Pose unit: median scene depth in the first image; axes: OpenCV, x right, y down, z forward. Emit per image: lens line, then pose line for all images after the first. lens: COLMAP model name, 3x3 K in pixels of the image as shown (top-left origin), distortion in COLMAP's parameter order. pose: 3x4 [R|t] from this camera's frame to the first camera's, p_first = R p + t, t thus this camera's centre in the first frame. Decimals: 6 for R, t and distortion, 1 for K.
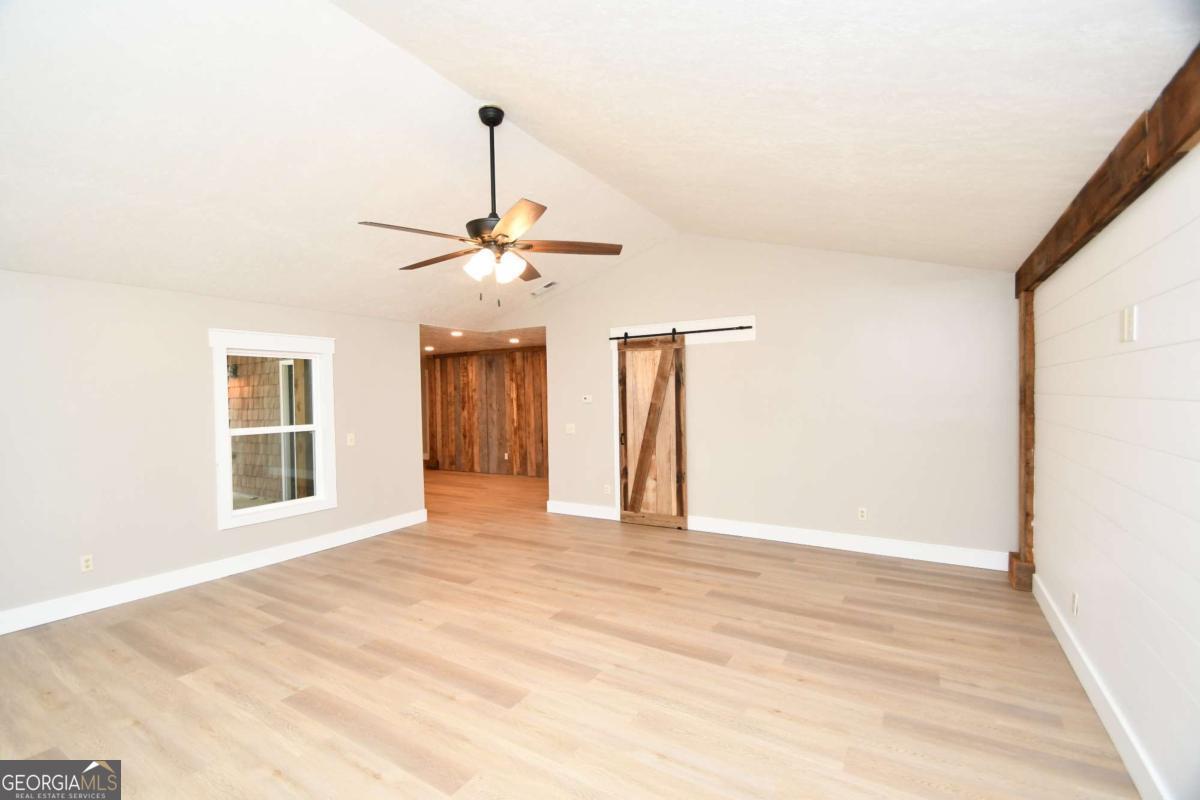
lens RADIAL K [[522.8, 0, 591.2], [0, 522.8, 400.6], [0, 0, 1]] dist [0.014702, -0.017759]
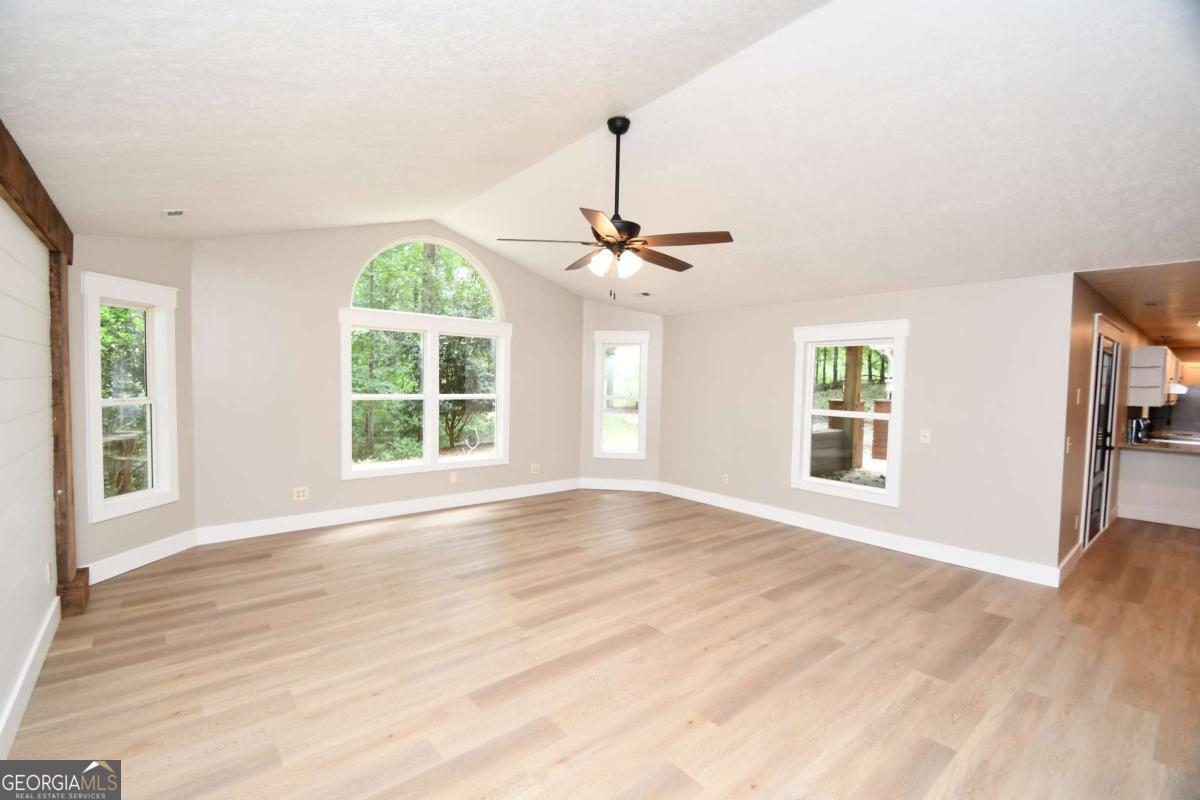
lens RADIAL K [[532.8, 0, 596.6], [0, 532.8, 395.5], [0, 0, 1]] dist [0.037685, -0.018621]
pose [[-0.313073, 0.036643, -0.949022, 0.663374], [-0.027053, 0.998506, 0.047478, -0.022981], [0.949344, 0.040538, -0.311614, 0.956222]]
